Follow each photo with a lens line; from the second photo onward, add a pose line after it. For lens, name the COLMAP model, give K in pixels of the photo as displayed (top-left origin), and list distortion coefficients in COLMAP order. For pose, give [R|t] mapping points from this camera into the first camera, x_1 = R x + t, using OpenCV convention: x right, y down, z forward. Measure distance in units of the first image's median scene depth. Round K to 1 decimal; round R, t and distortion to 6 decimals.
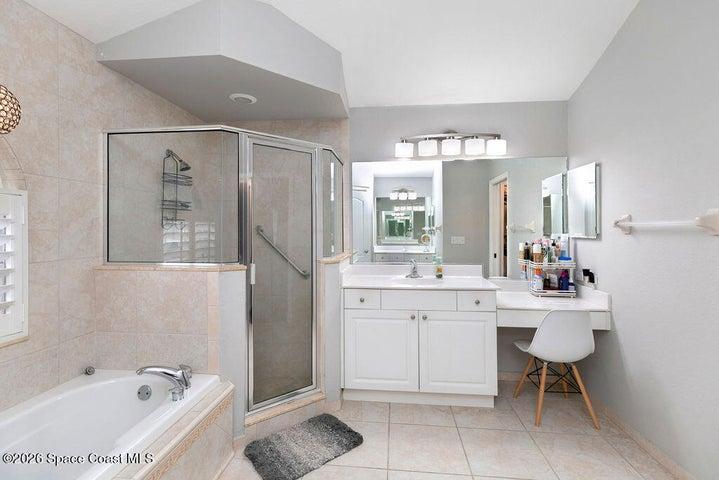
lens RADIAL K [[340.9, 0, 362.4], [0, 340.9, 229.0], [0, 0, 1]] dist [0.000302, -0.000138]
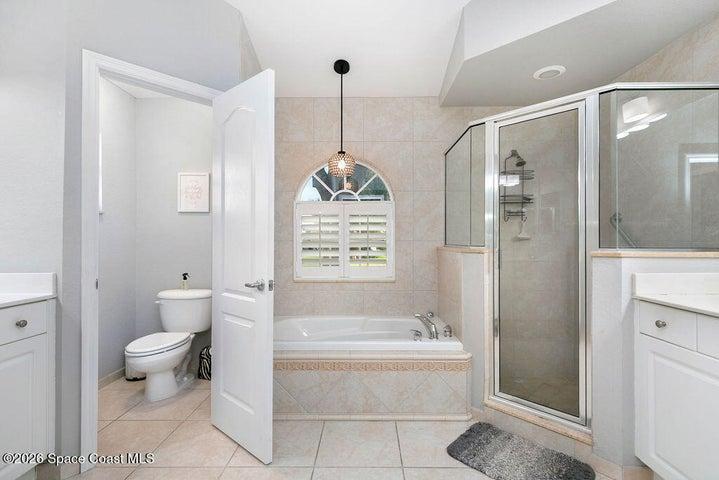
lens RADIAL K [[345.4, 0, 359.5], [0, 345.4, 240.0], [0, 0, 1]] dist [0.000495, 0.000592]
pose [[0.067438, -0.003731, -0.997717, 0.669749], [-0.001540, 0.999991, -0.003844, 0.083721], [0.997722, 0.001795, 0.067431, 0.544509]]
